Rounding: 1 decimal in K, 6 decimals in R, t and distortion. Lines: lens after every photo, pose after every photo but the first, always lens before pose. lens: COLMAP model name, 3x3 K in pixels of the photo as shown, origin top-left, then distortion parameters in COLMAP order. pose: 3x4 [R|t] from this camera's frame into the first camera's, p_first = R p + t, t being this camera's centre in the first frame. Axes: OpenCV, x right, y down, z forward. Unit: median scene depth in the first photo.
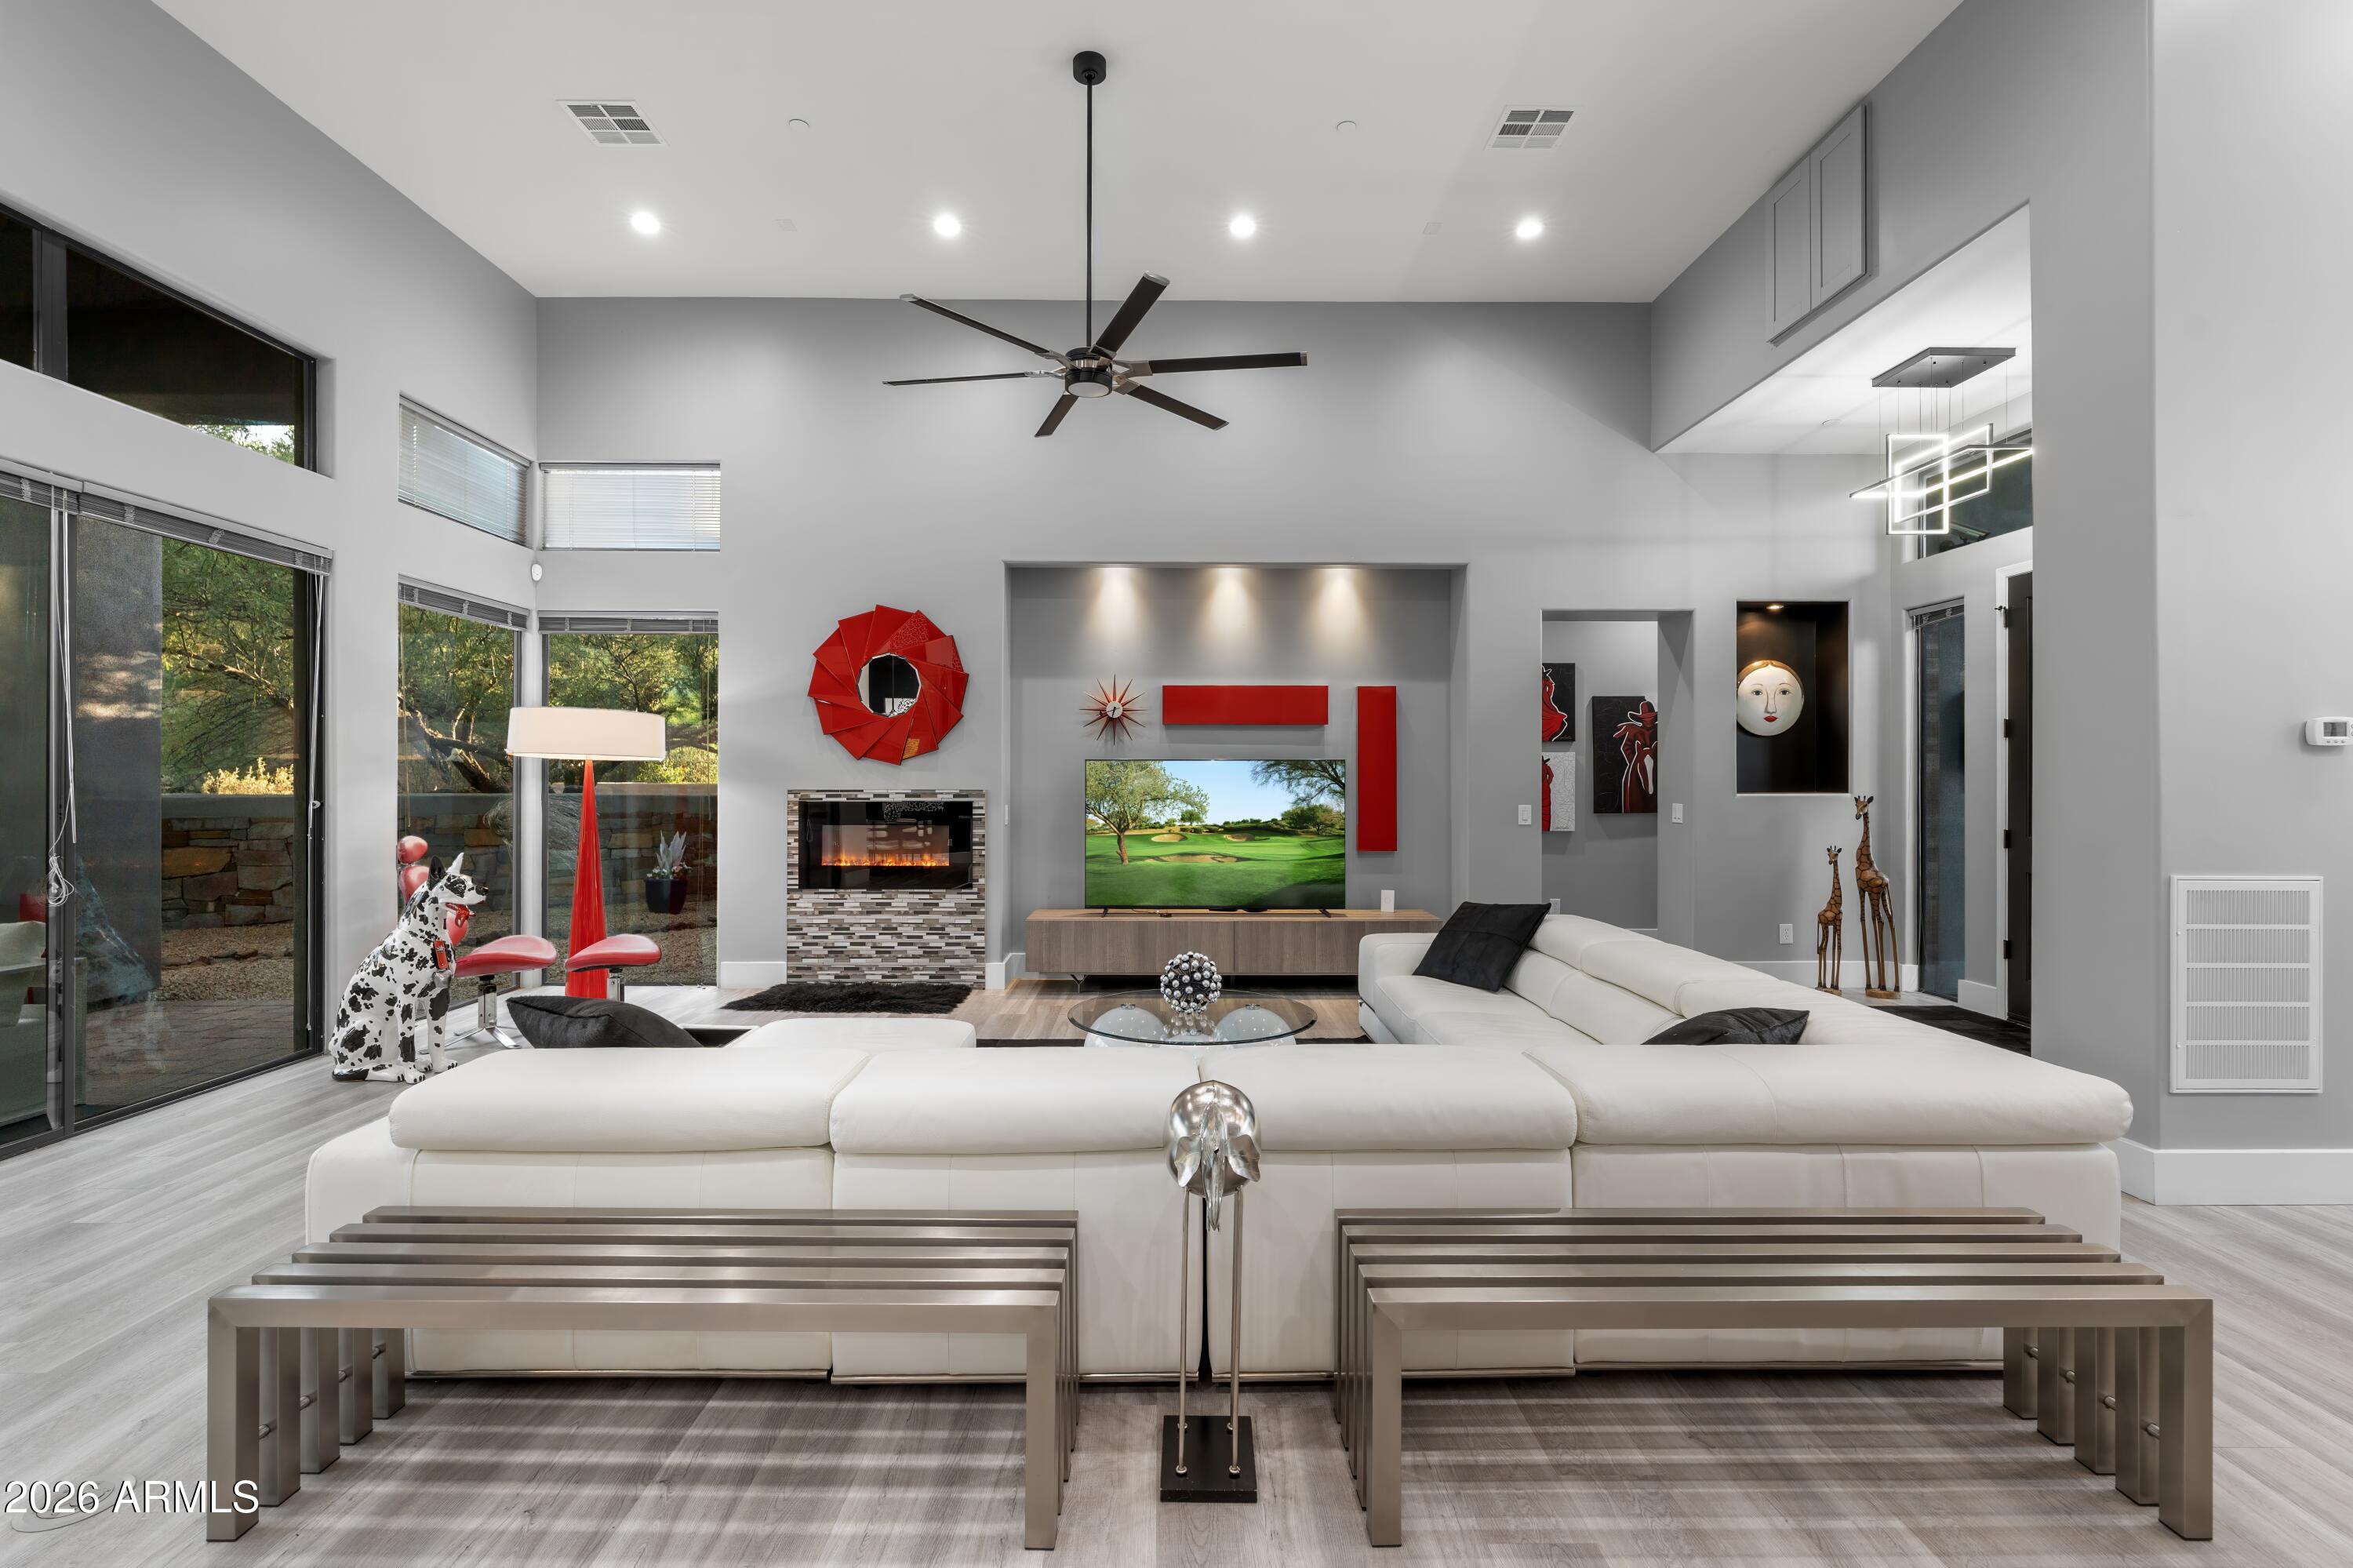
lens RADIAL K [[1076.6, 0, 1176.3], [0, 1076.6, 778.6], [0, 0, 1]] dist [-0.003615, 0.000611]
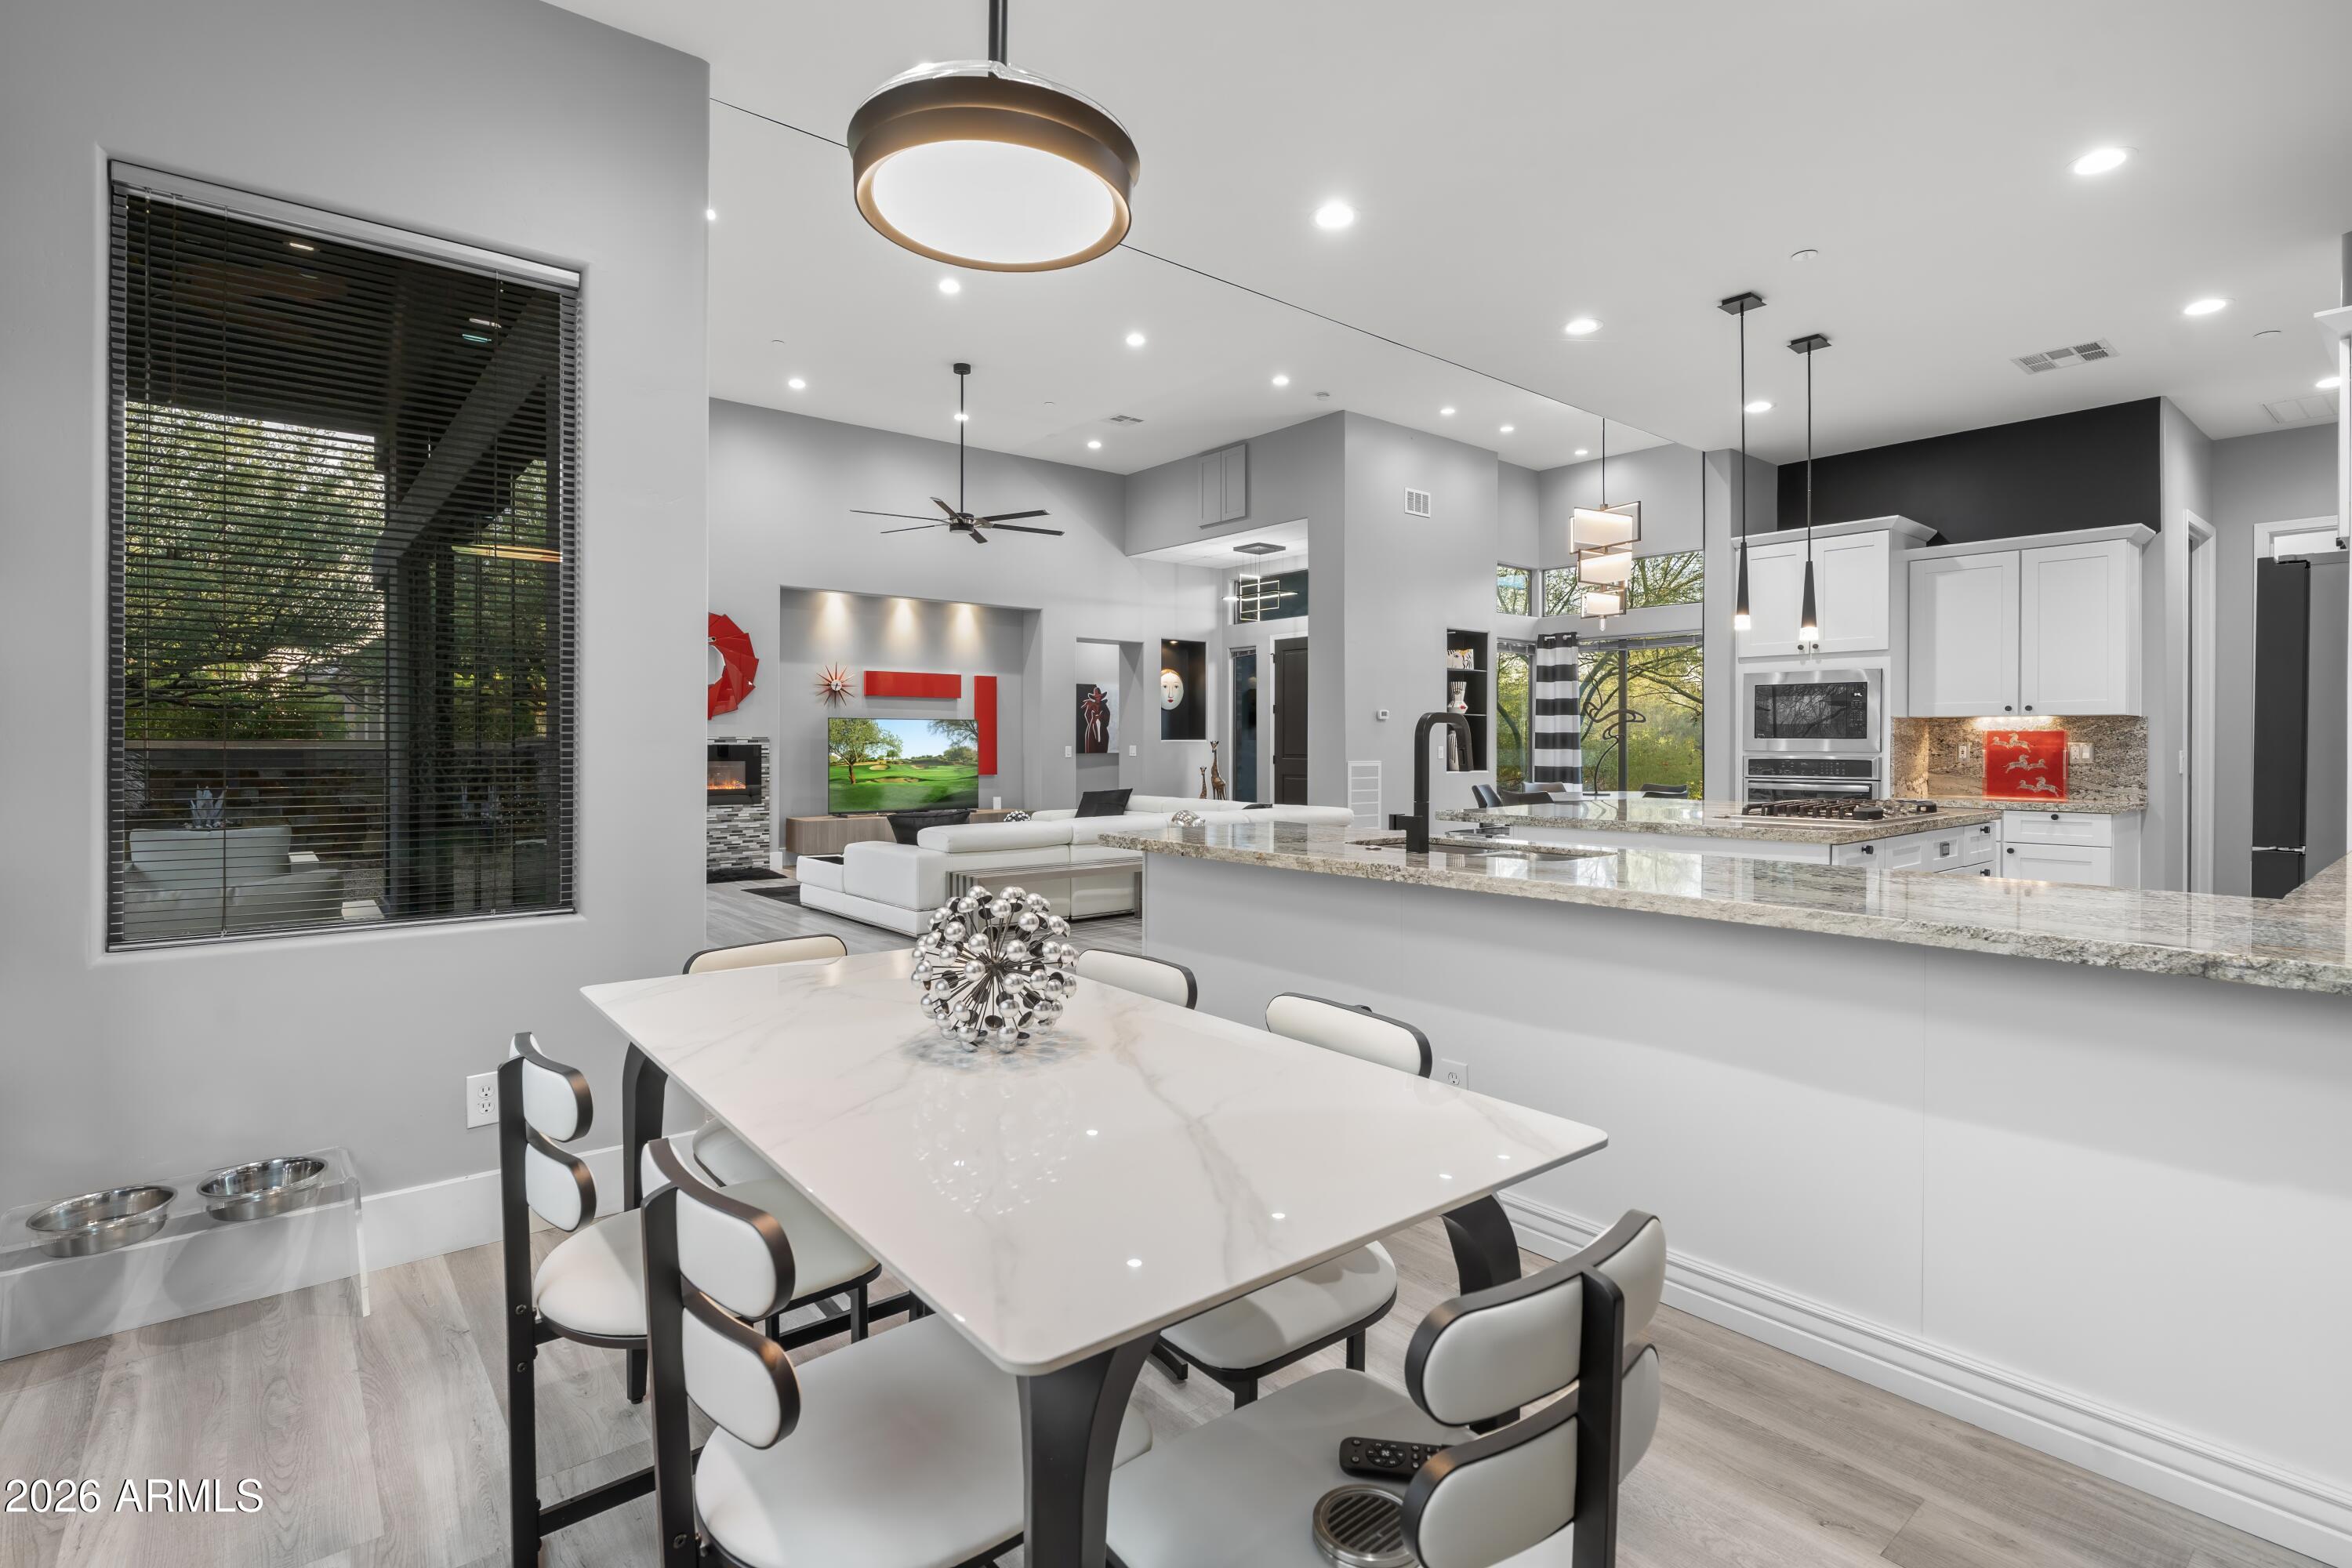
lens RADIAL K [[1136.2, 0, 1174.9], [0, 1136.2, 766.7], [0, 0, 1]] dist [-0.000223, -0.000005]
pose [[0.775561, -0.015326, 0.631087, -0.729952], [0.002682, 0.999776, 0.020984, 0.019678], [-0.631268, -0.014582, 0.775428, -0.579714]]
